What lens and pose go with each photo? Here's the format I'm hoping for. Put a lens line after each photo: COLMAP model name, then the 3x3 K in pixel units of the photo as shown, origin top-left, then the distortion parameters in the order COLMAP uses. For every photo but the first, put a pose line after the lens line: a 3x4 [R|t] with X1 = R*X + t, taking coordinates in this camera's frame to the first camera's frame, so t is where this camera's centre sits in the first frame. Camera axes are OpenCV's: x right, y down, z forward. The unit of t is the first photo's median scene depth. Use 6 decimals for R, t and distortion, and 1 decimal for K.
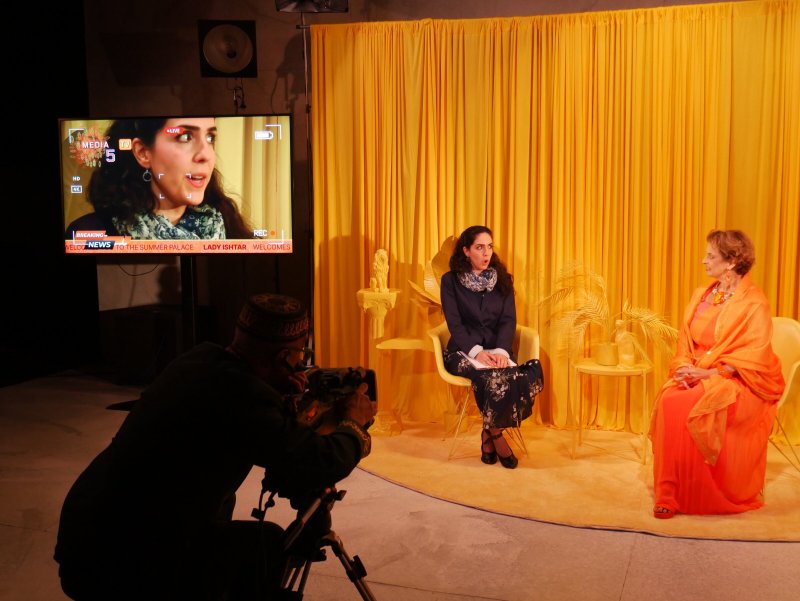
lens RADIAL K [[951.5, 0, 399.7], [0, 951.5, 304.0], [0, 0, 1]] dist [0.022764, 0.000000]
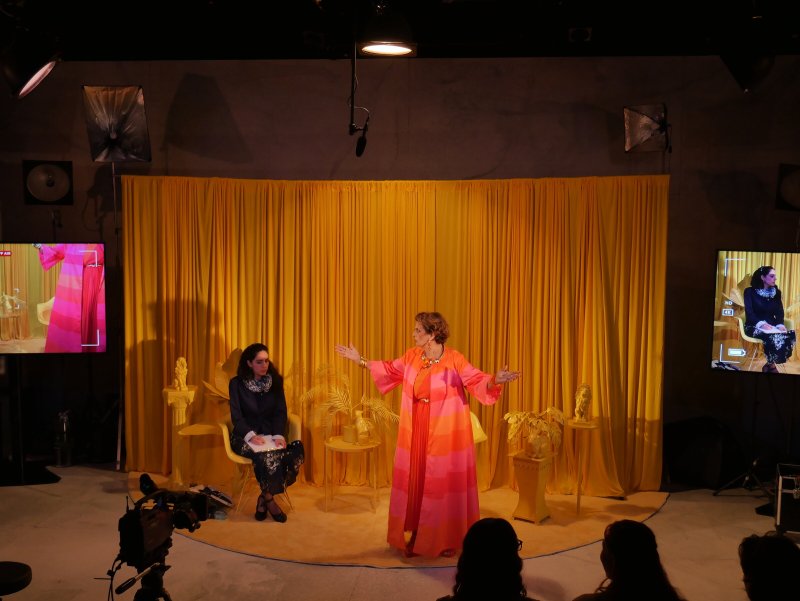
lens RADIAL K [[951.5, 0, 404.5], [0, 951.5, 304.1], [0, 0, 1]] dist [0.022764, 0.000000]
pose [[0.973747, -0.006612, 0.227535, -0.018434], [0.009667, 0.999877, -0.012316, -0.112313], [-0.227426, 0.014192, 0.973692, -0.351605]]
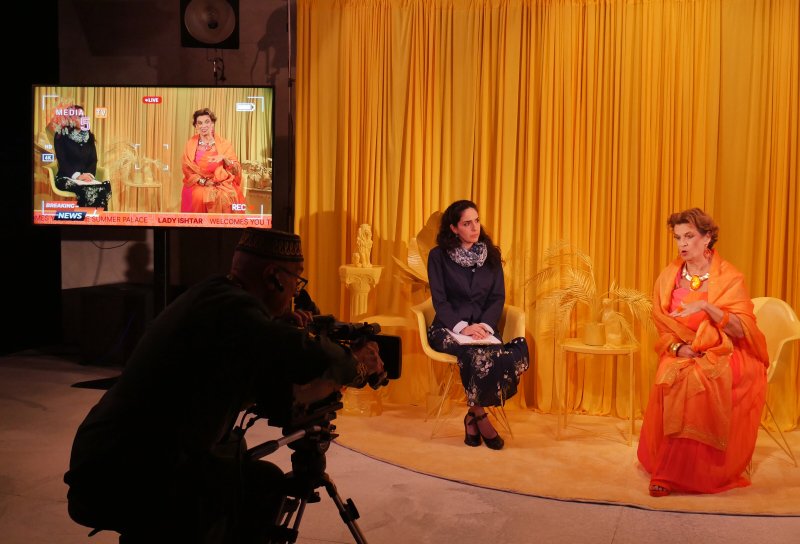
lens RADIAL K [[1027.7, 0, 400.7], [0, 1027.7, 255.2], [0, 0, 1]] dist [0.040485, 0.000000]
pose [[0.999313, 0.021382, 0.030266, -0.014230], [-0.019791, 0.998455, -0.051928, 0.029059], [-0.031330, 0.051293, 0.998192, -0.054420]]
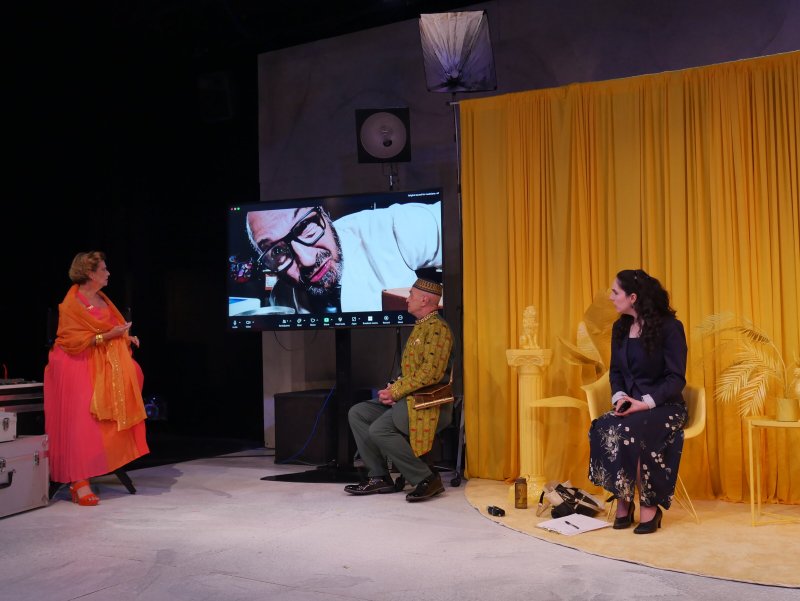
lens RADIAL K [[892.2, 0, 402.2], [0, 892.2, 299.3], [0, 0, 1]] dist [0.030810, 0.000000]
pose [[0.983952, -0.022317, -0.177030, 0.013109], [-0.006844, 0.986697, -0.162426, 0.084977], [0.178300, 0.161031, 0.970710, 0.090857]]
